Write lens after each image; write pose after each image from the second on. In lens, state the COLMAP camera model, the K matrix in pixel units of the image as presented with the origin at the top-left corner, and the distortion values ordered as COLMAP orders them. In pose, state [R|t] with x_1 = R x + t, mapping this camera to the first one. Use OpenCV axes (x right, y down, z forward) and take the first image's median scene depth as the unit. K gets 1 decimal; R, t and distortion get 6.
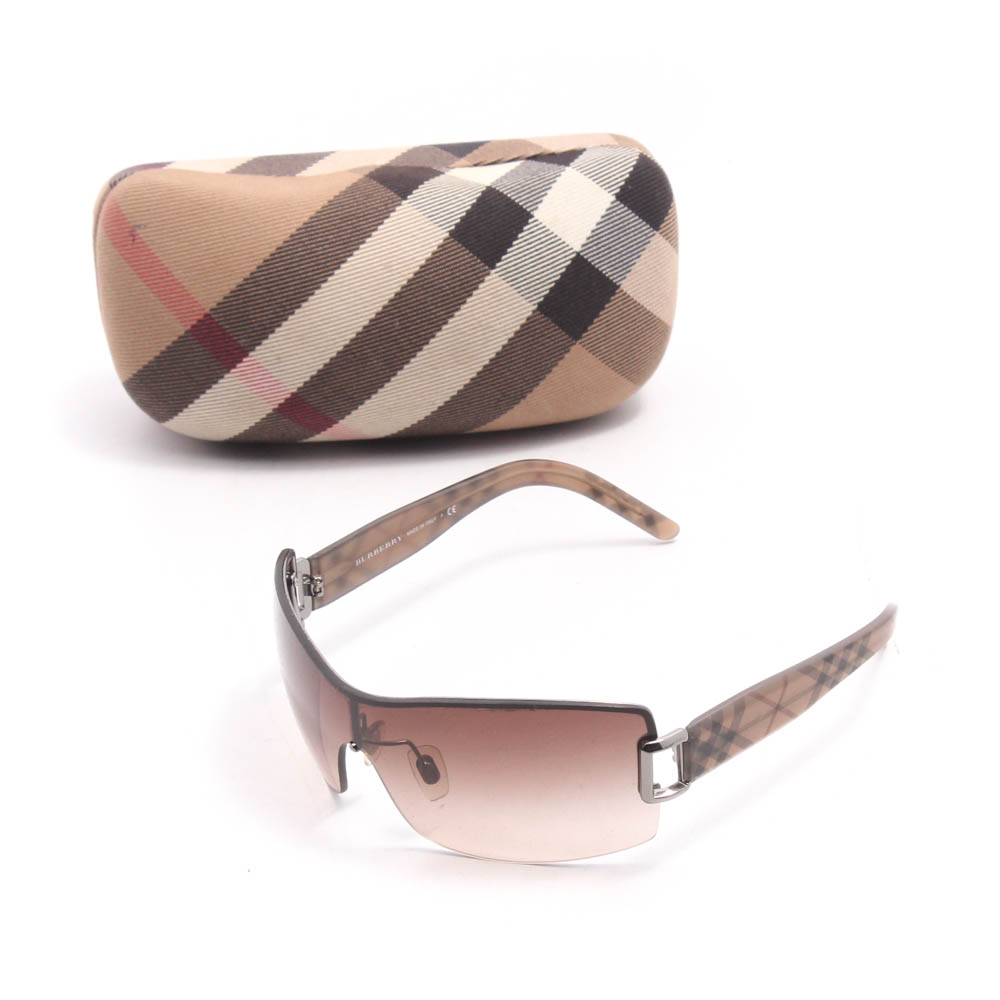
lens RADIAL K [[5568.7, 0, 500.0], [0, 5568.7, 500.0], [0, 0, 1]] dist [0.092247, 2.035727]
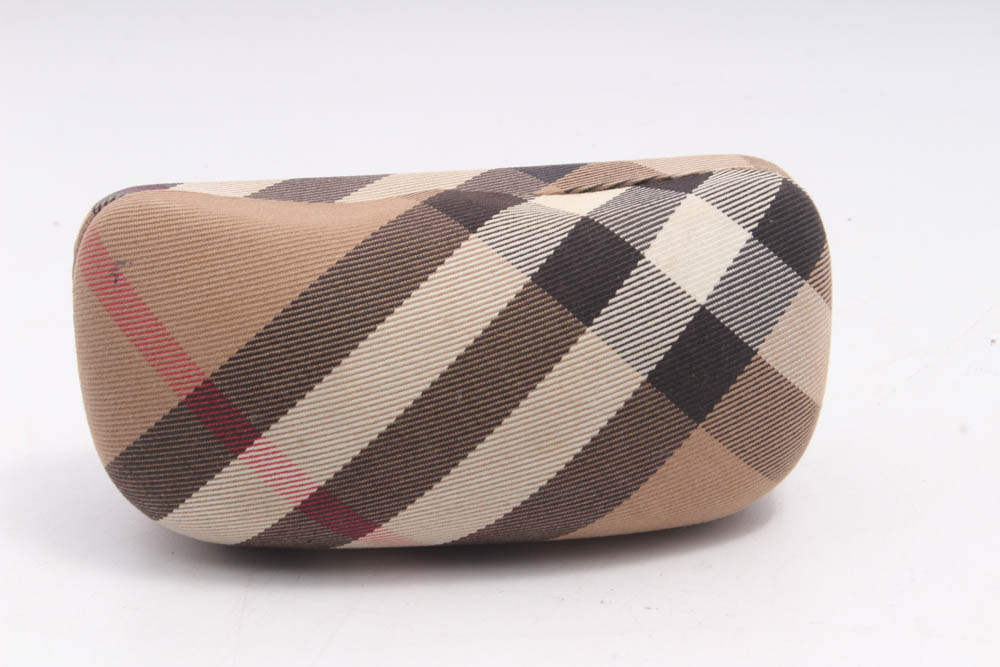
lens RADIAL K [[2528.0, 0, 500.0], [0, 2528.0, 333.5], [0, 0, 1]] dist [0.148291, 0.223838]
pose [[0.999421, 0.015505, -0.030273, -0.002930], [-0.016970, 0.998667, -0.048754, -0.023742], [0.029477, 0.049240, 0.998352, 0.661905]]
